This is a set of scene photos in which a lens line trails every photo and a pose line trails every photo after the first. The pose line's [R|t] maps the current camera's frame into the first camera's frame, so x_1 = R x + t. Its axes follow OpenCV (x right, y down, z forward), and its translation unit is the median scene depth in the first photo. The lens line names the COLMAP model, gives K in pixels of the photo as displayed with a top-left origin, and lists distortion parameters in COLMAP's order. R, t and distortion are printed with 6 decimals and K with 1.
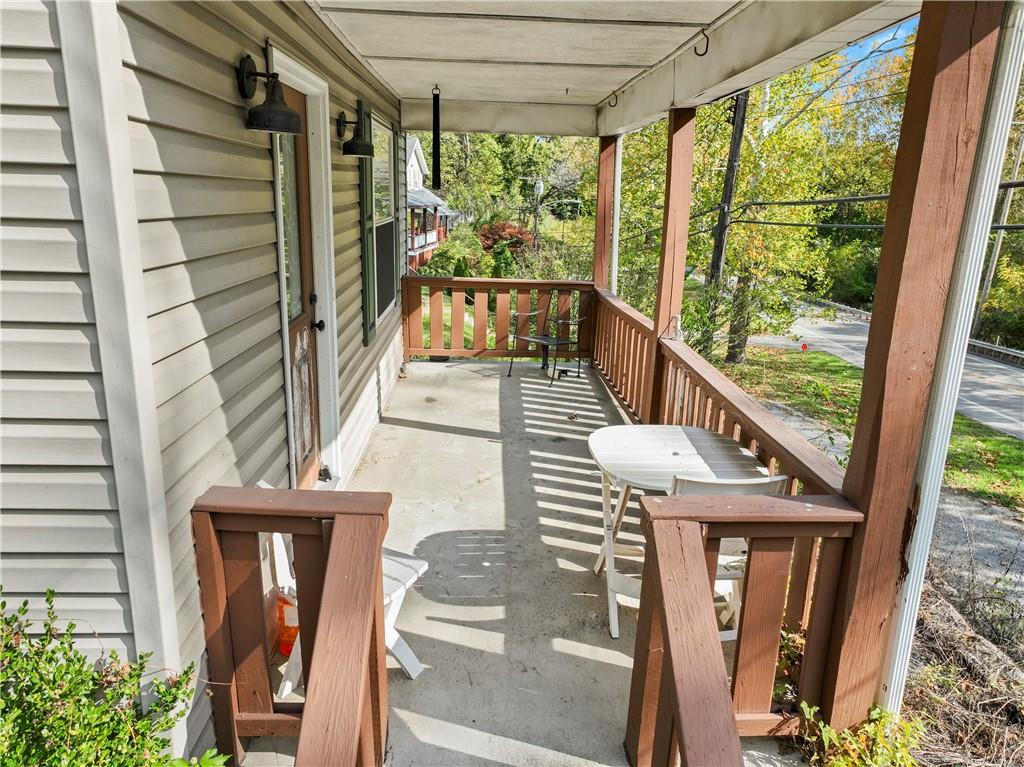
lens RADIAL K [[714.9, 0, 512.0], [0, 714.9, 383.5], [0, 0, 1]] dist [0.001014, 0.001627]
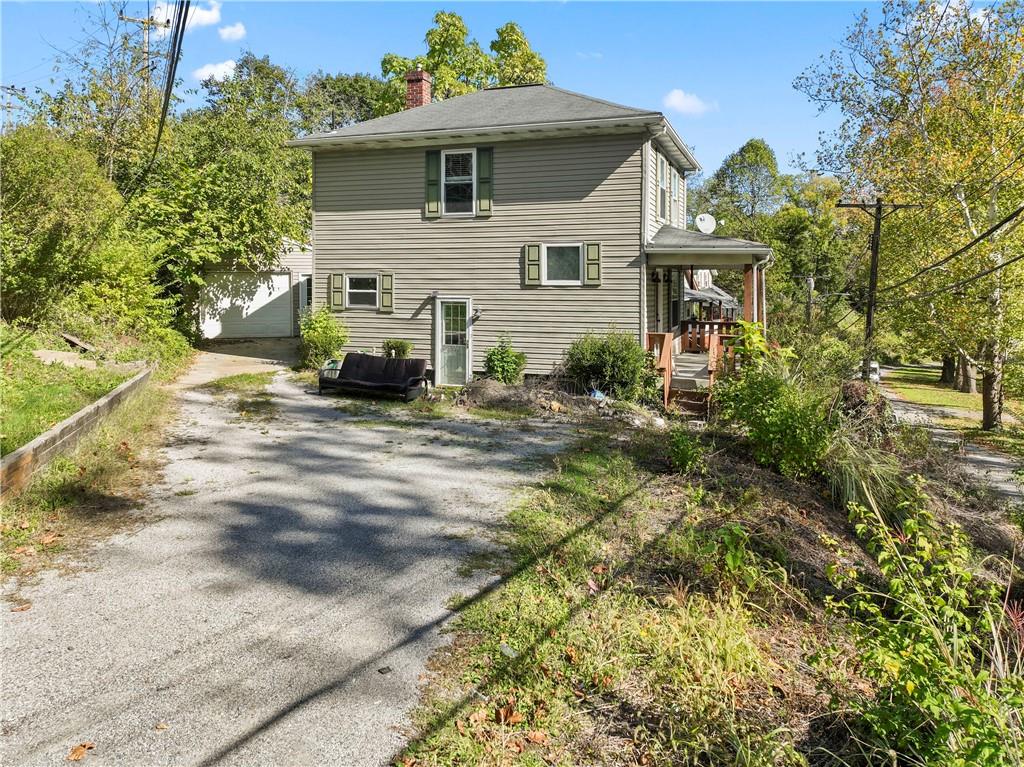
lens RADIAL K [[714.9, 0, 512.0], [0, 714.9, 383.5], [0, 0, 1]] dist [0.001014, 0.001627]
pose [[0.918931, 0.012806, -0.394210, 0.367821], [-0.065920, 0.990401, -0.121491, 0.513147], [0.388870, 0.137628, 0.910955, -1.895352]]
